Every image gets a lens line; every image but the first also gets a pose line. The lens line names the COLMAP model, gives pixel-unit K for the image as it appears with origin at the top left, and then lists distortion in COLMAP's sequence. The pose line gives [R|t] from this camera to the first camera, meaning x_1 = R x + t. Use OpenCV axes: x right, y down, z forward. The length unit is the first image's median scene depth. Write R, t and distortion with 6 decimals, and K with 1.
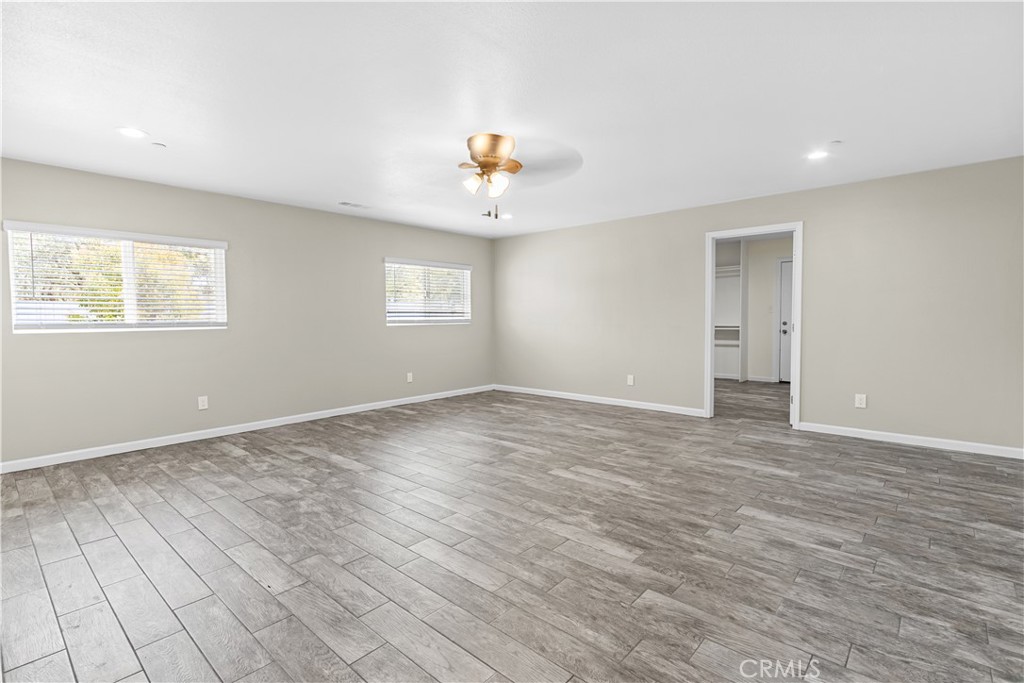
lens RADIAL K [[475.0, 0, 513.3], [0, 475.0, 344.3], [0, 0, 1]] dist [0.002306, -0.001437]
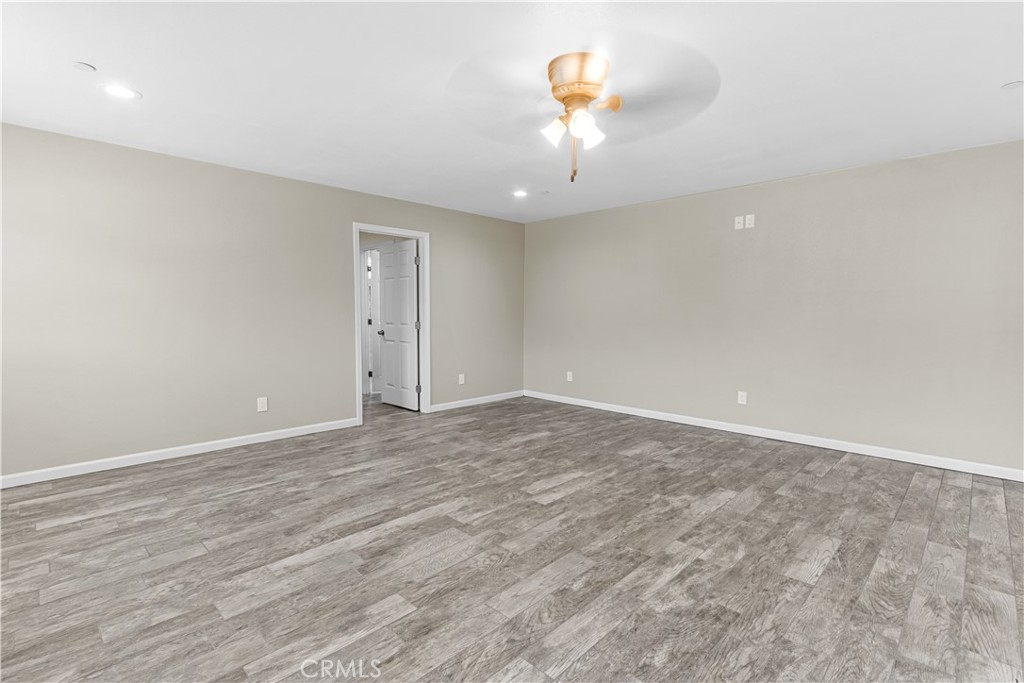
lens RADIAL K [[475.0, 0, 507.6], [0, 475.0, 347.6], [0, 0, 1]] dist [0.002306, -0.001437]
pose [[0.071902, -0.067487, 0.995126, -0.841612], [0.055670, 0.996425, 0.063553, -0.067003], [-0.995857, 0.050829, 0.075402, 1.127835]]
